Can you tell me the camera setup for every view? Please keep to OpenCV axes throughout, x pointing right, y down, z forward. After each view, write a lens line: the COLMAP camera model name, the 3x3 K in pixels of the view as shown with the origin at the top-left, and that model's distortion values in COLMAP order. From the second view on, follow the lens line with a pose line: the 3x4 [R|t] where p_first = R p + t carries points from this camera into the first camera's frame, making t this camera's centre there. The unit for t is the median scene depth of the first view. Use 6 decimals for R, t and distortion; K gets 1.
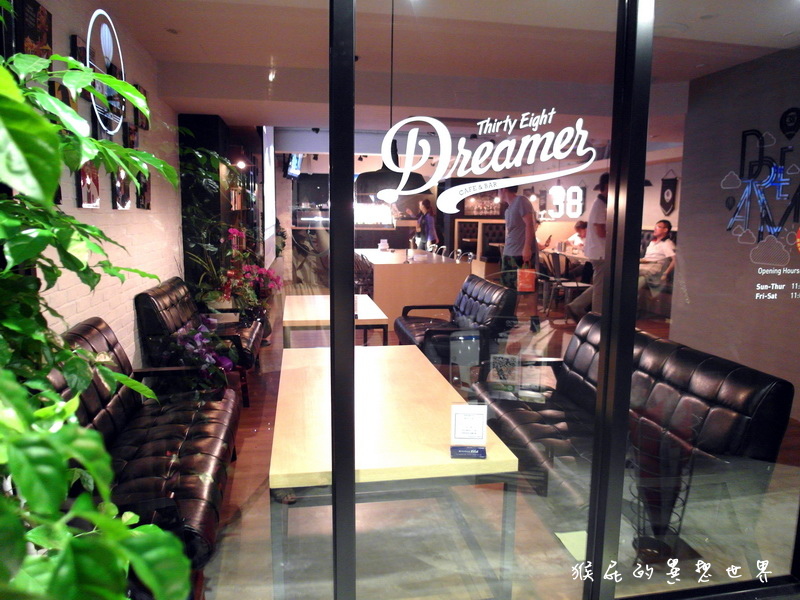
lens RADIAL K [[577.2, 0, 396.3], [0, 577.2, 300.1], [0, 0, 1]] dist [-0.039516, -0.011366]
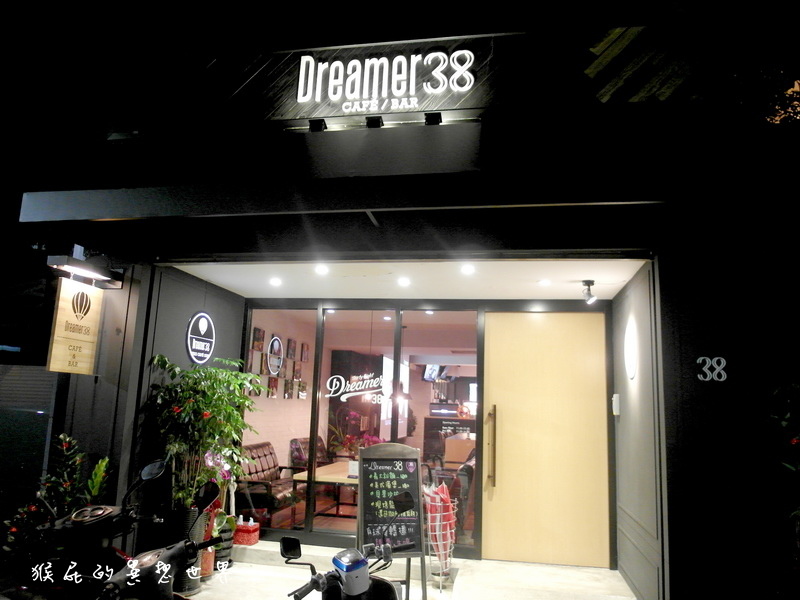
lens RADIAL K [[577.2, 0, 400.0], [0, 577.2, 302.8], [0, 0, 1]] dist [-0.039516, -0.011366]
pose [[0.937182, -0.035837, -0.346994, 1.715854], [-0.080240, 0.945891, -0.314406, 0.376477], [0.339486, 0.322499, 0.883597, -2.300760]]
